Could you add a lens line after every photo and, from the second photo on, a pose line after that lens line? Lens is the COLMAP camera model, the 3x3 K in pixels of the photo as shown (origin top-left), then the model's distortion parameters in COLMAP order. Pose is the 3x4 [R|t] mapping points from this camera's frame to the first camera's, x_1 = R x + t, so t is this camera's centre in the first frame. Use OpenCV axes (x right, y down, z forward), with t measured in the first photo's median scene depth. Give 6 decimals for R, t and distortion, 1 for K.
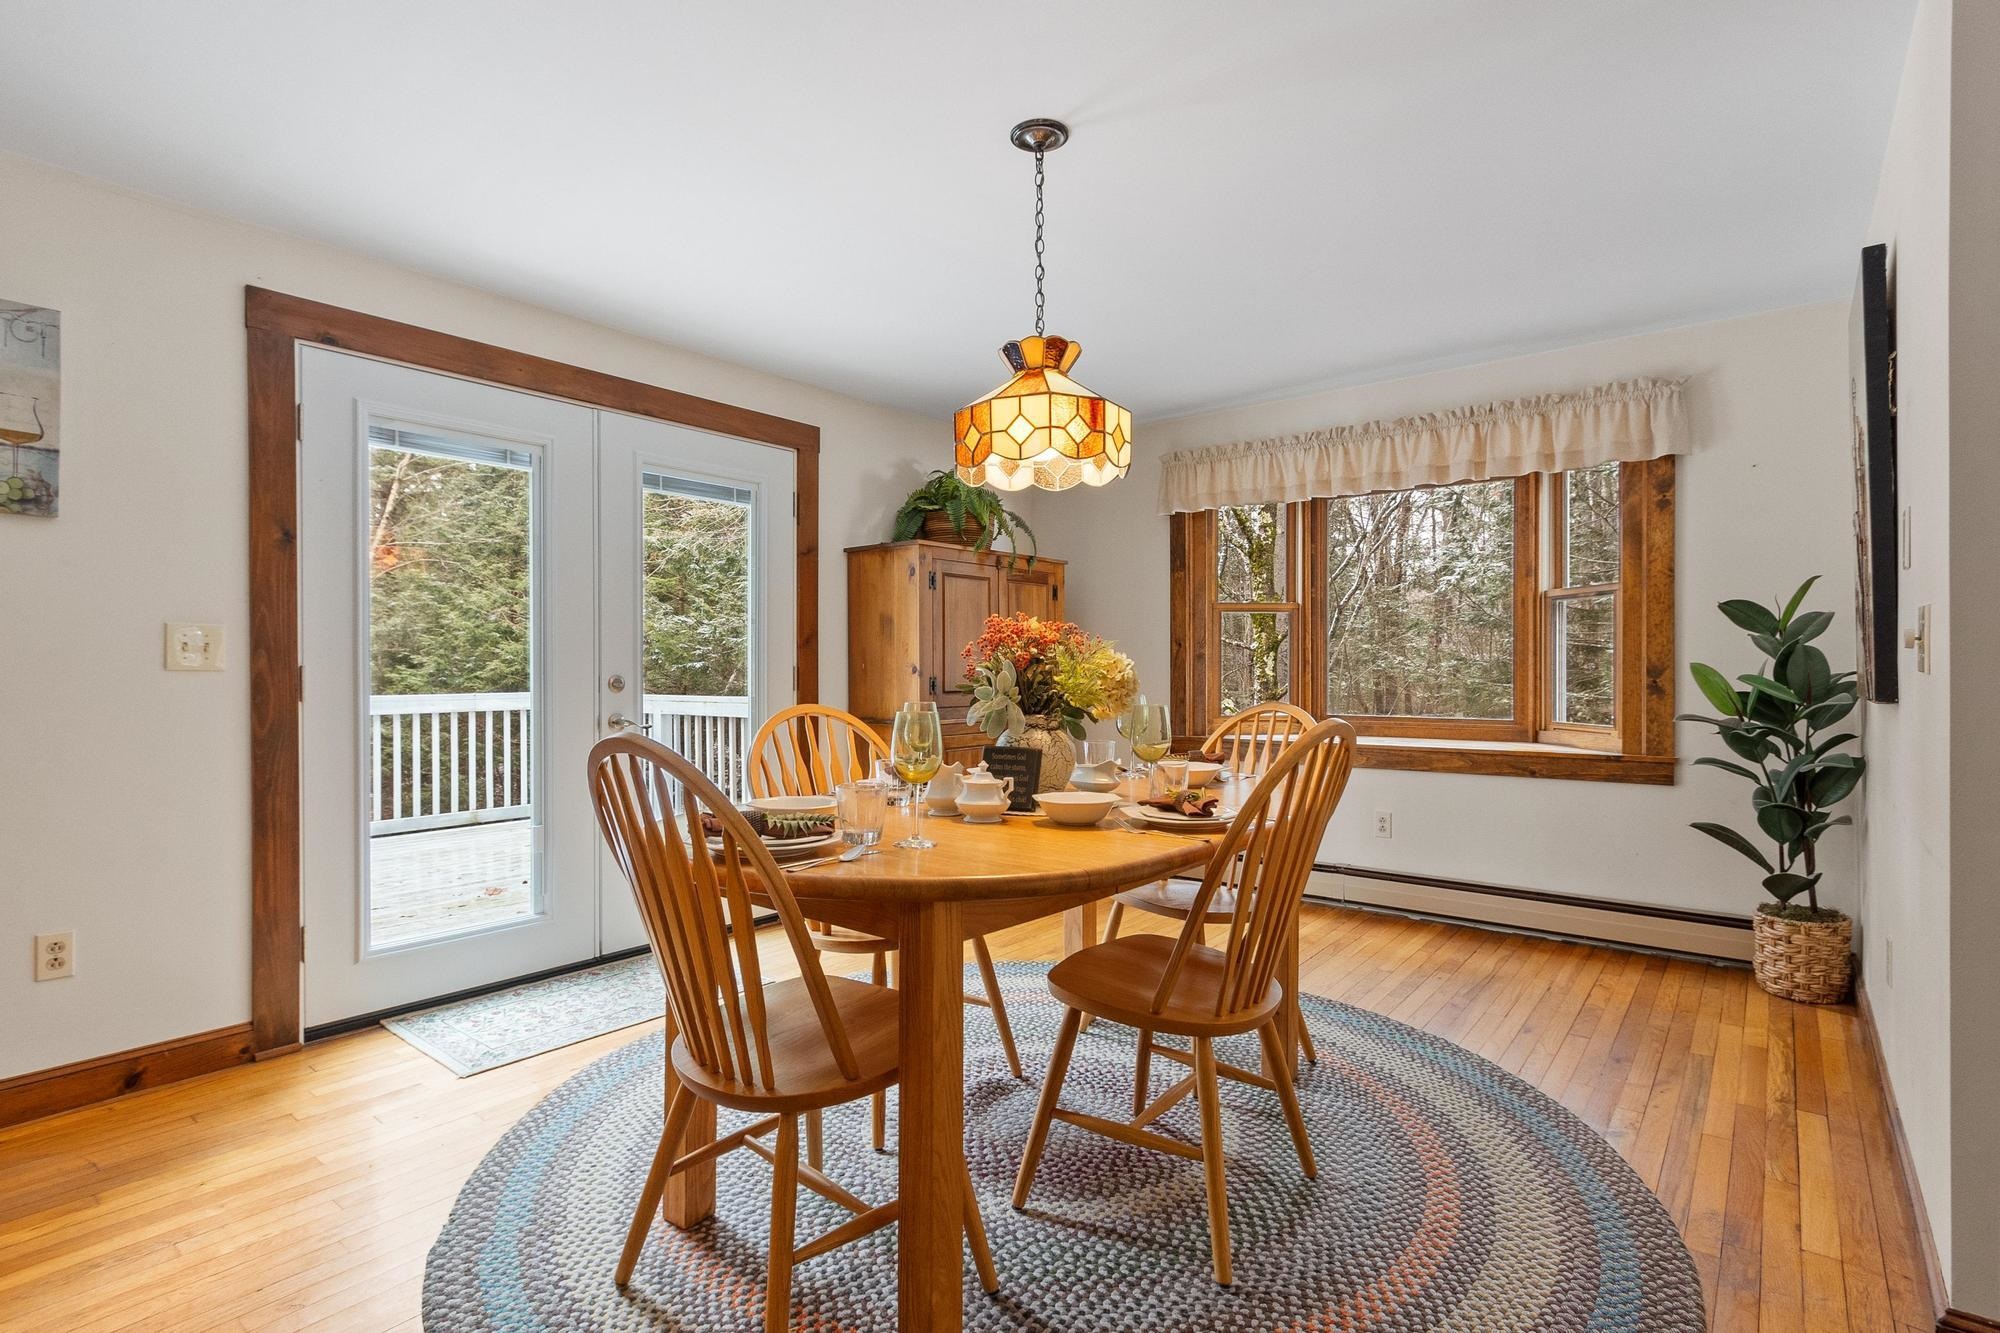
lens RADIAL K [[972.6, 0, 994.6], [0, 972.6, 673.8], [0, 0, 1]] dist [0.001258, -0.000571]
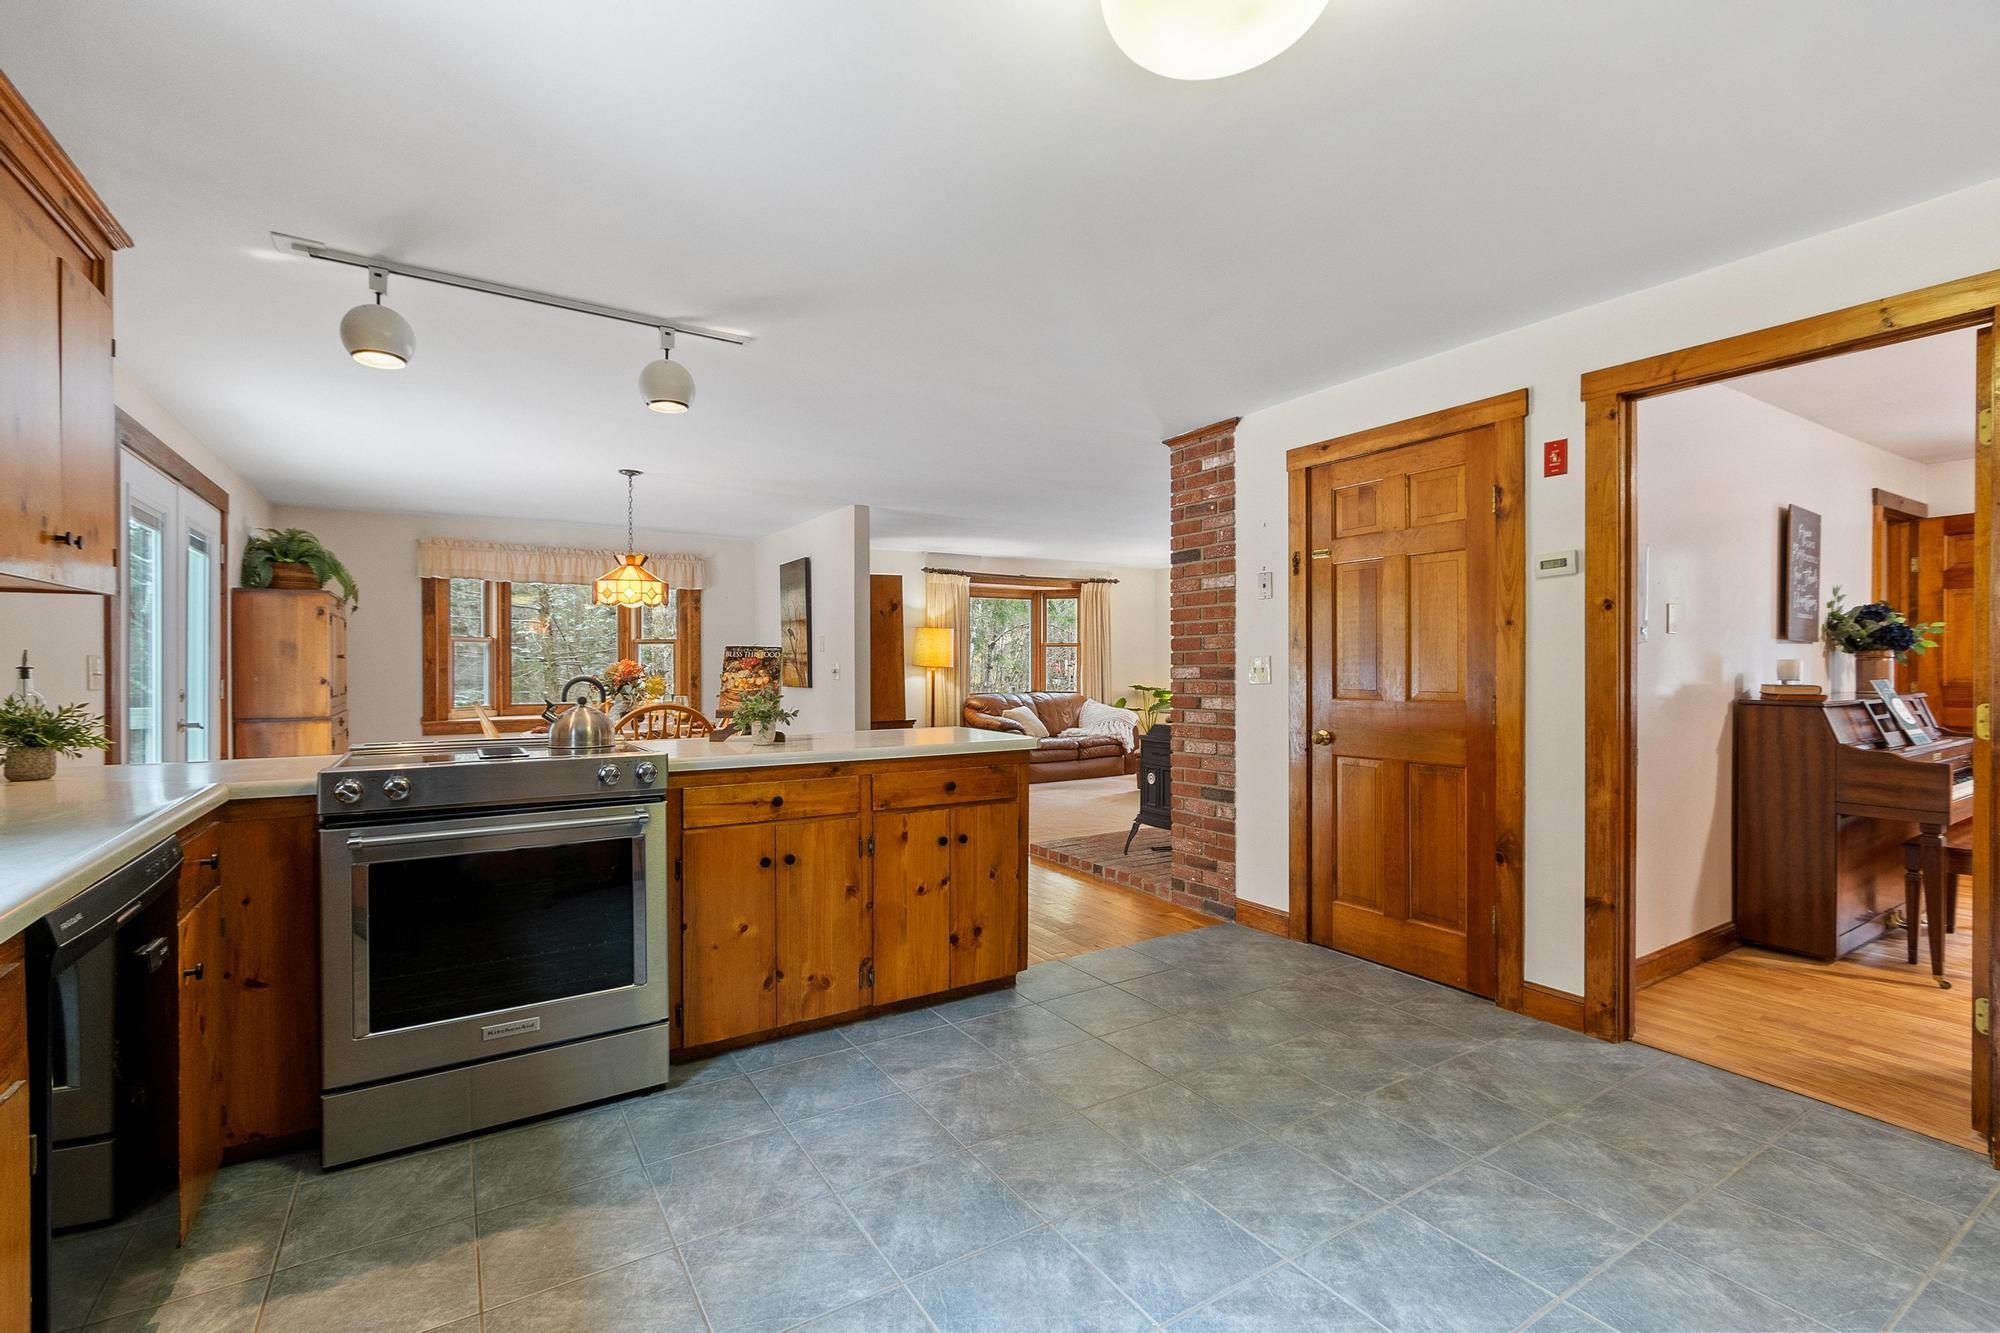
lens RADIAL K [[872.2, 0, 993.3], [0, 872.2, 672.2], [0, 0, 1]] dist [0.000980, -0.000559]
pose [[0.325677, -0.003709, 0.945474, -1.184174], [0.005343, 0.999984, 0.002083, -0.018596], [-0.945466, 0.004373, 0.325691, -0.419738]]
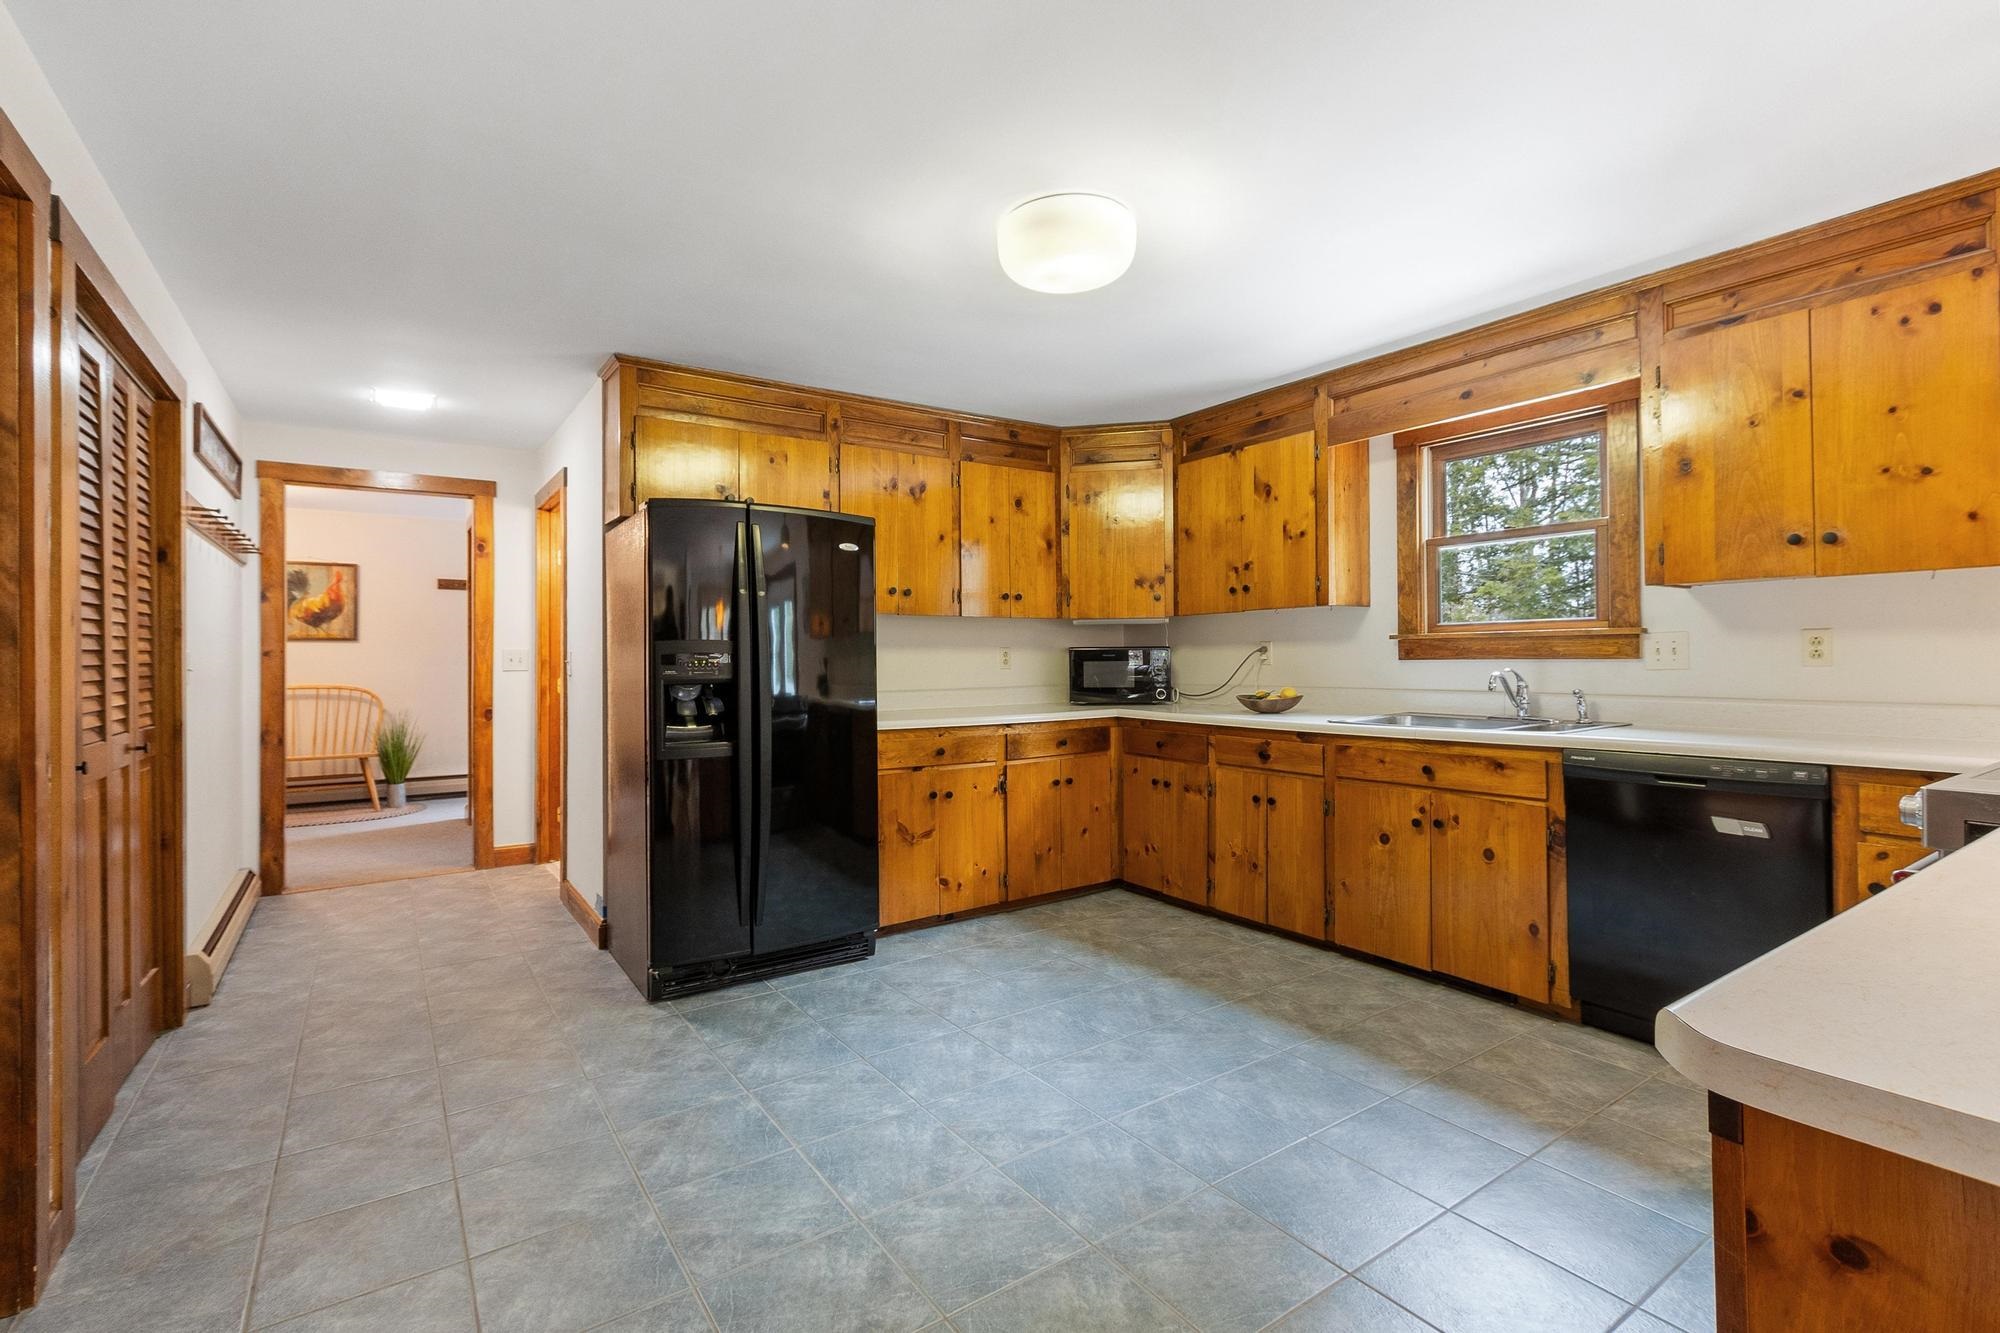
lens RADIAL K [[907.7, 0, 991.6], [0, 907.7, 645.9], [0, 0, 1]] dist [0.002025, -0.001215]
pose [[-0.289683, -0.005623, -0.957106, -0.070279], [0.005689, 0.999955, -0.007596, -0.019073], [0.957106, -0.007645, -0.289638, -0.239089]]
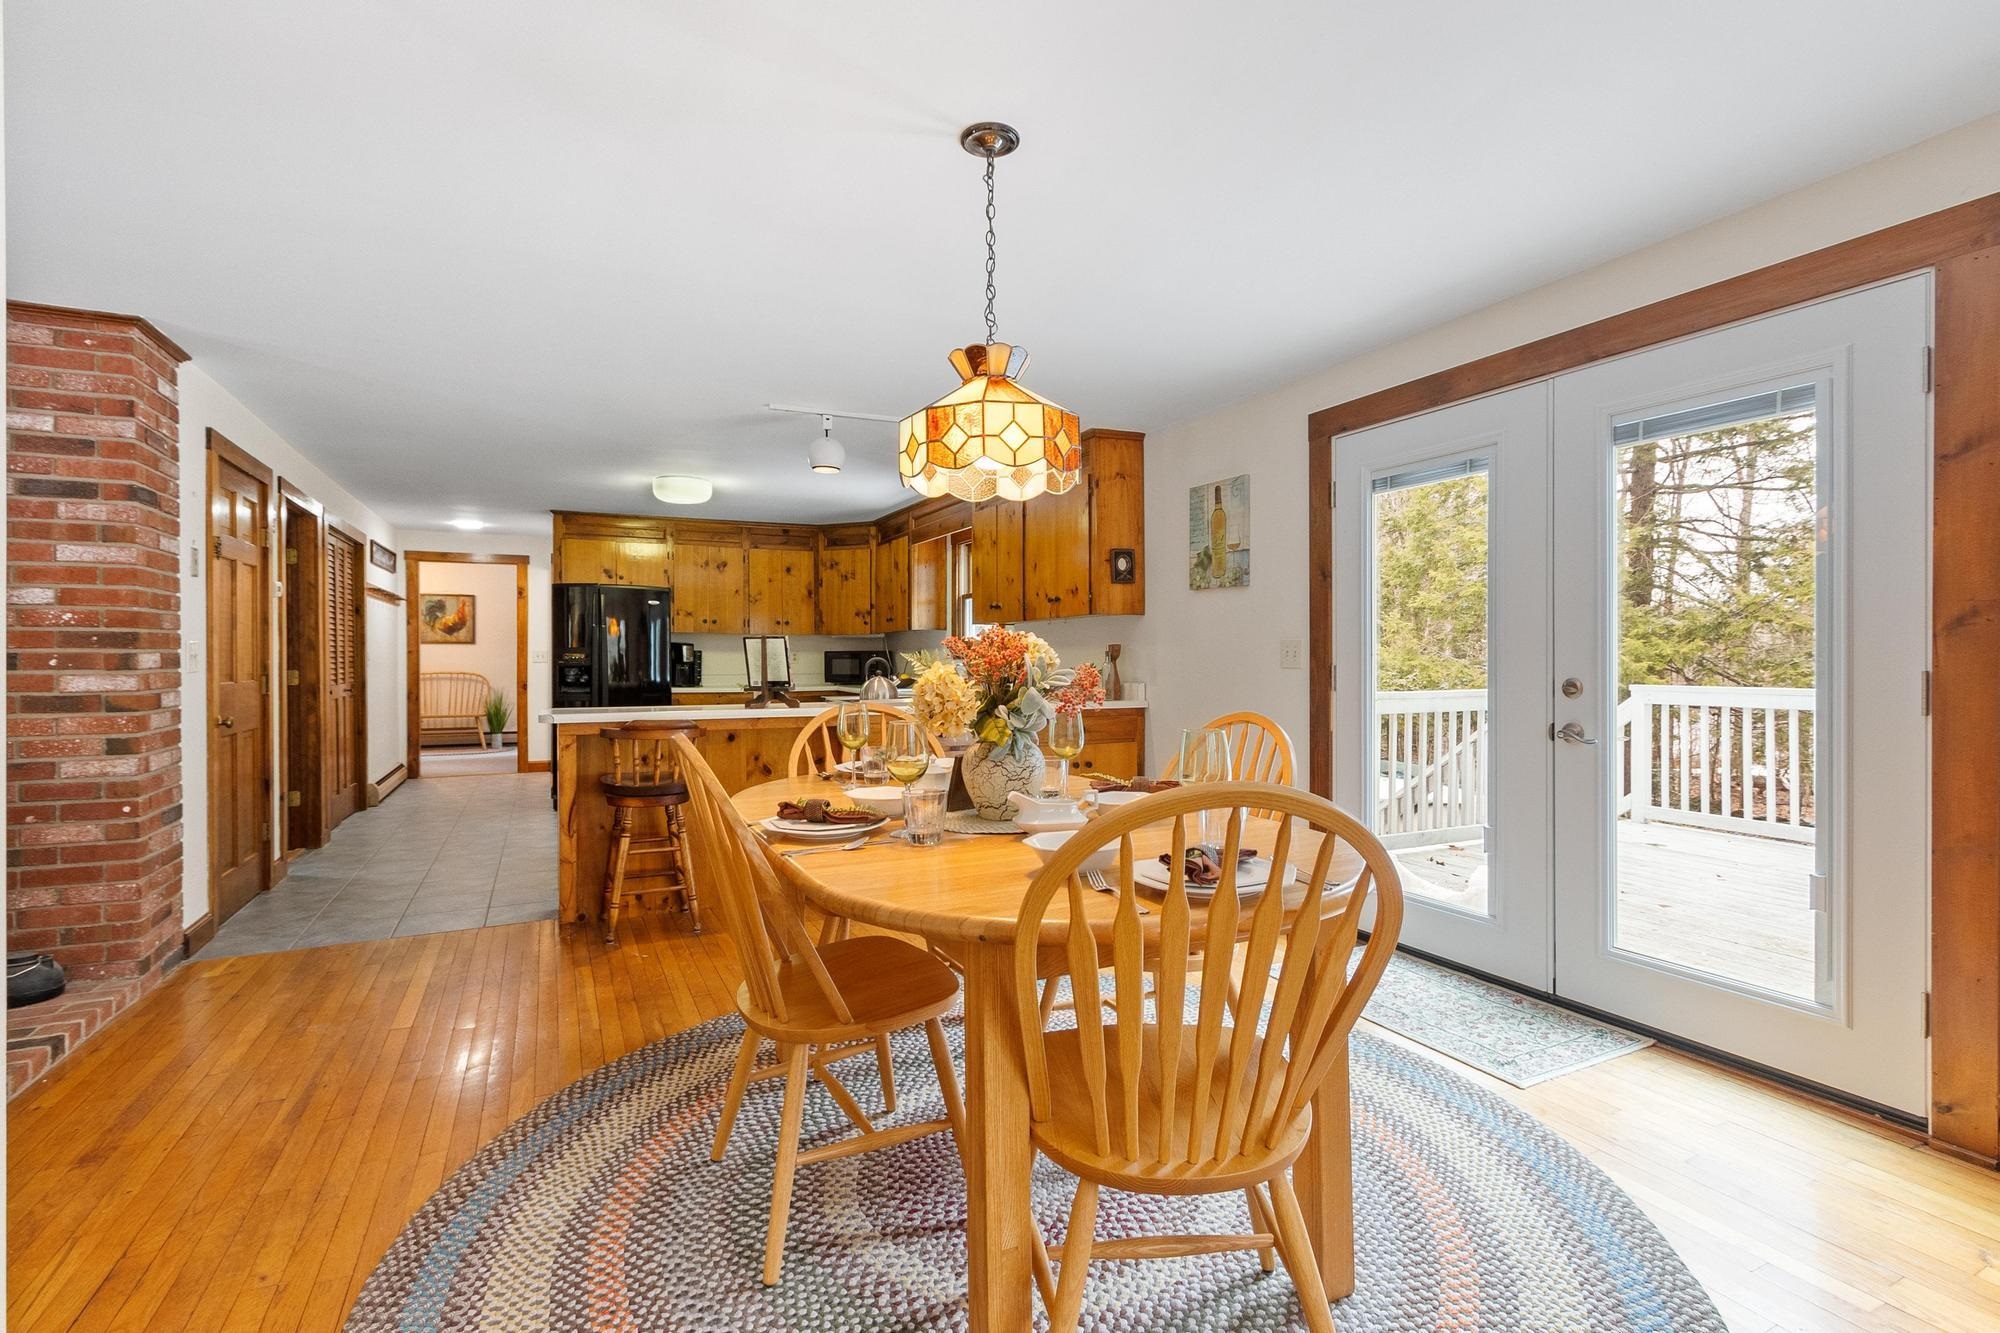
lens RADIAL K [[919.6, 0, 994.7], [0, 919.6, 660.5], [0, 0, 1]] dist [0.002198, 0.000077]
pose [[-0.426233, 0.006984, -0.904587, 0.586563], [-0.000558, 0.999968, 0.007983, -0.021507], [0.904613, 0.003908, -0.426215, 0.921910]]
